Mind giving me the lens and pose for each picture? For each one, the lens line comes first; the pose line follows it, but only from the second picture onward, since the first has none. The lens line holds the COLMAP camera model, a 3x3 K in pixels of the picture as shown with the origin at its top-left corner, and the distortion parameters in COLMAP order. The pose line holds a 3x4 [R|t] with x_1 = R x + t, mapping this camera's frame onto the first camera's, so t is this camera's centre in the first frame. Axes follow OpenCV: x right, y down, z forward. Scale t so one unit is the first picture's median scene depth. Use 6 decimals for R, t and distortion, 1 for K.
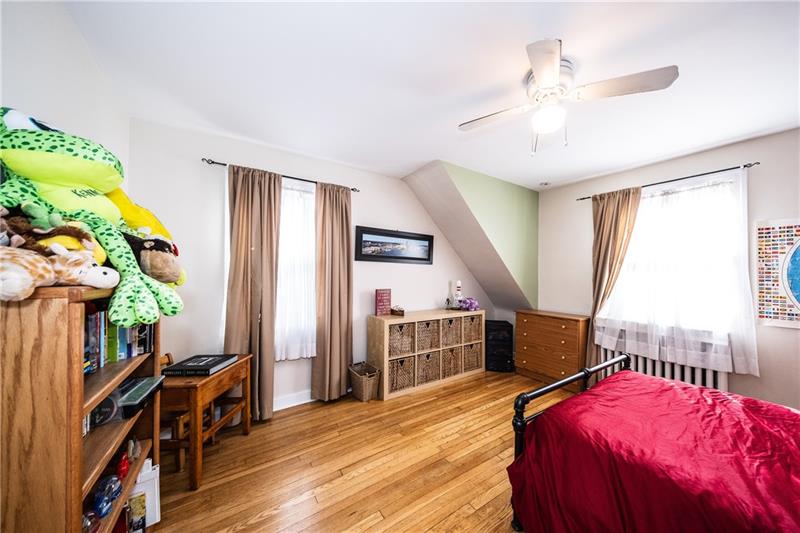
lens RADIAL K [[269.3, 0, 404.7], [0, 269.3, 269.1], [0, 0, 1]] dist [0.010283, -0.002688]
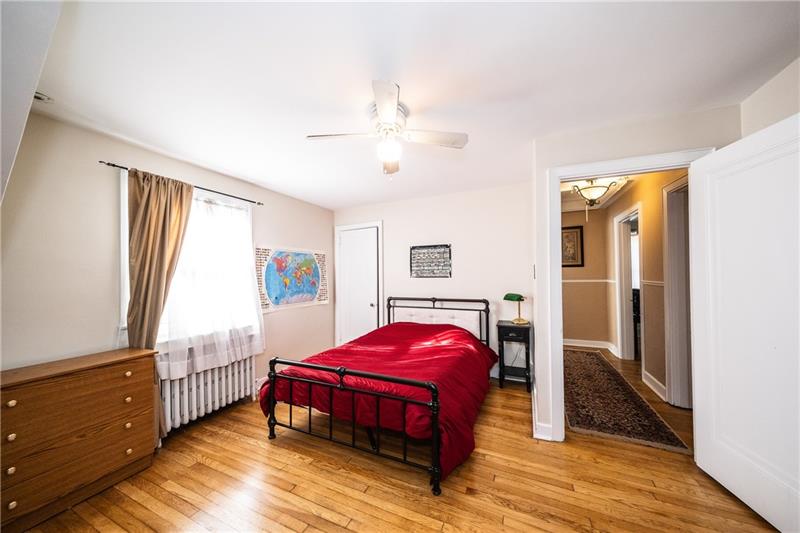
lens RADIAL K [[269.3, 0, 404.7], [0, 269.3, 269.1], [0, 0, 1]] dist [0.010283, -0.002688]
pose [[-0.529579, 0.019494, 0.848036, -0.285341], [0.000911, 0.999748, -0.022412, -0.003558], [-0.848260, -0.011096, -0.529464, 0.921974]]
